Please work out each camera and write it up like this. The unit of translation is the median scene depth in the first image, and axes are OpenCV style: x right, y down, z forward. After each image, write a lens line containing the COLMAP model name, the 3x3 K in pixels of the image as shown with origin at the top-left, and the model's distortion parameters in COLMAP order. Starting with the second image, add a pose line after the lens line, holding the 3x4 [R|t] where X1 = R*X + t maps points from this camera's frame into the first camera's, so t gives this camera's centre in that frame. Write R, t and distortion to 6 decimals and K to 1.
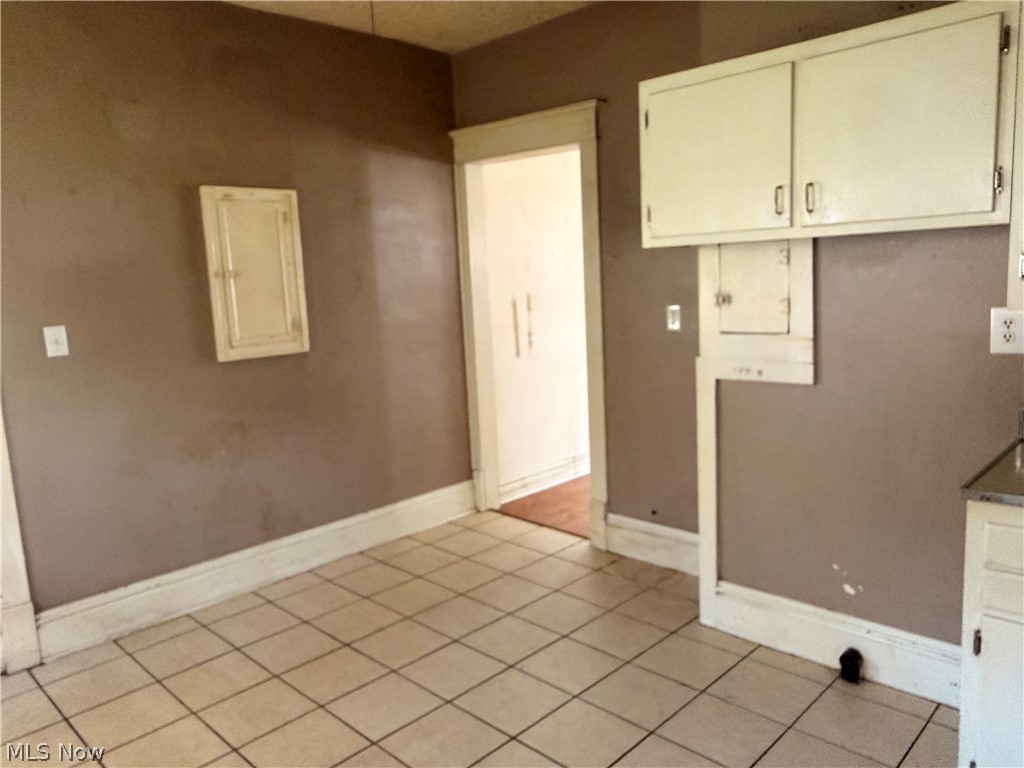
lens RADIAL K [[724.5, 0, 521.6], [0, 724.5, 382.2], [0, 0, 1]] dist [-0.005475, -0.008565]
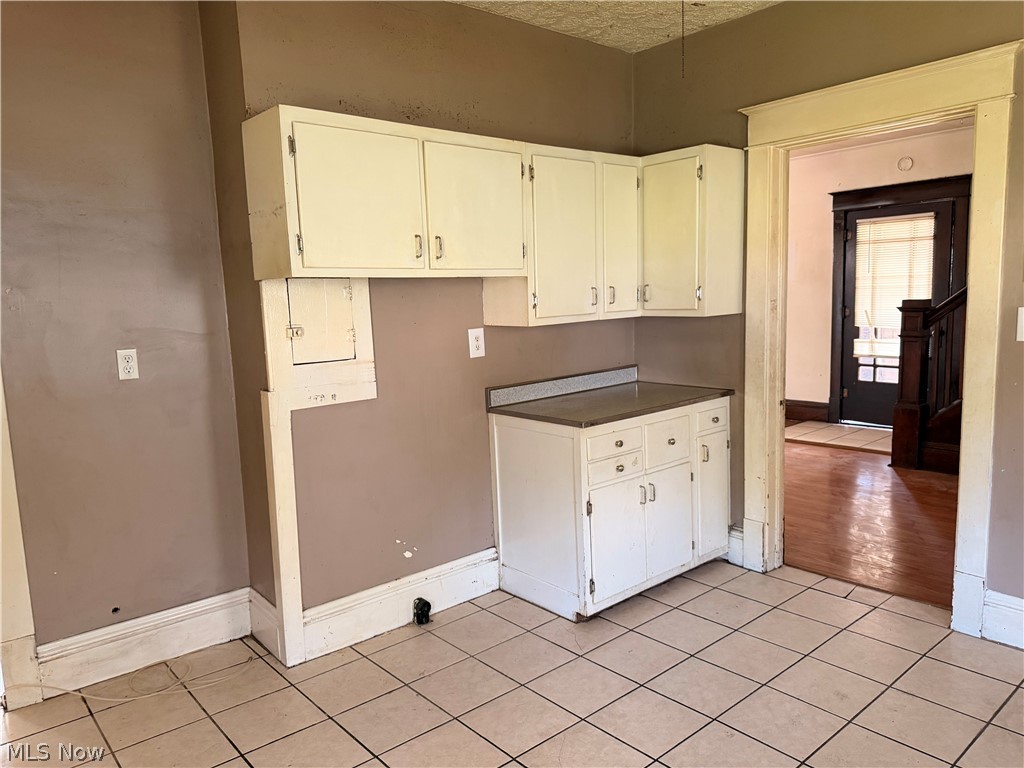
lens RADIAL K [[724.5, 0, 514.5], [0, 724.5, 388.3], [0, 0, 1]] dist [-0.005475, -0.008565]
pose [[0.087844, -0.085089, 0.992494, -0.767086], [0.166744, 0.983543, 0.069563, -0.058594], [-0.982079, 0.159381, 0.100586, 0.639623]]
